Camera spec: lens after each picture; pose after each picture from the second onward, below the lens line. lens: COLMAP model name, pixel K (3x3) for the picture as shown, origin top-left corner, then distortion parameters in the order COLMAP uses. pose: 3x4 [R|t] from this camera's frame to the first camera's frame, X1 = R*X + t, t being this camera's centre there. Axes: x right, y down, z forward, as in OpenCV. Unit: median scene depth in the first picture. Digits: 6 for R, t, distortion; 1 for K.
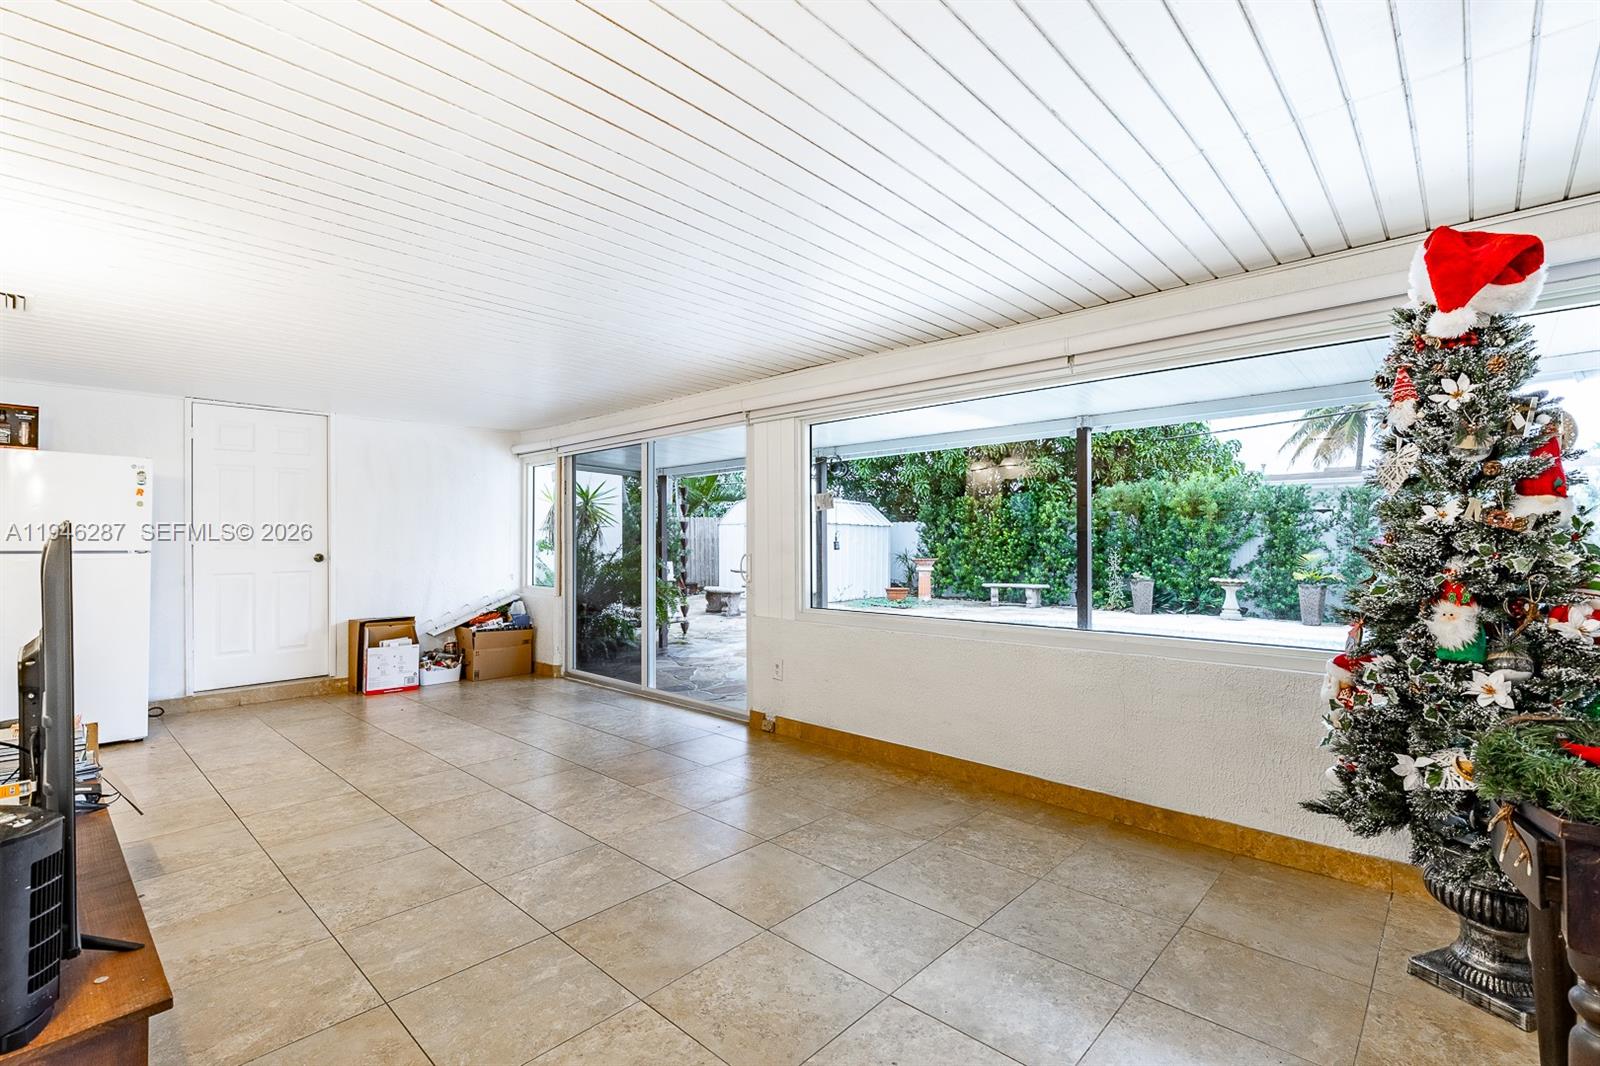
lens RADIAL K [[736.9, 0, 793.7], [0, 736.9, 532.5], [0, 0, 1]] dist [0.003425, -0.000763]
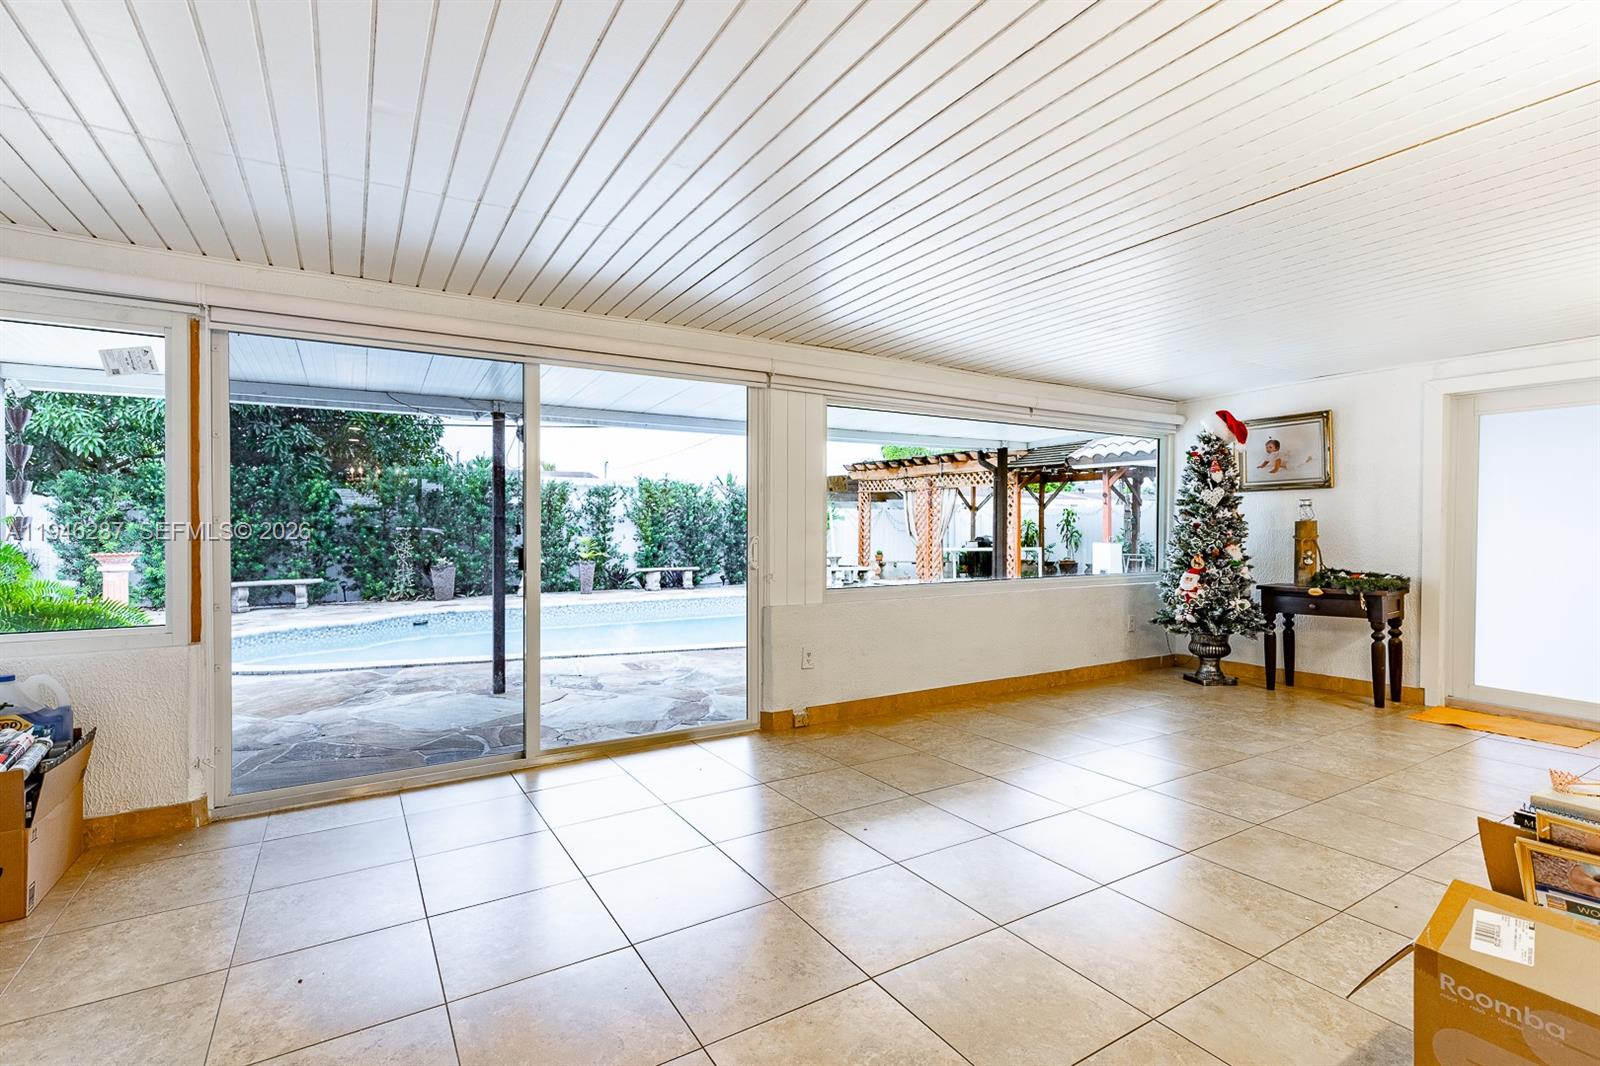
lens RADIAL K [[736.9, 0, 786.2], [0, 736.9, 534.3], [0, 0, 1]] dist [0.003425, -0.000763]
pose [[0.262995, -0.006887, 0.964773, -1.045196], [-0.010491, 0.999895, 0.009998, 0.021307], [-0.964740, -0.012751, 0.262895, 0.873617]]
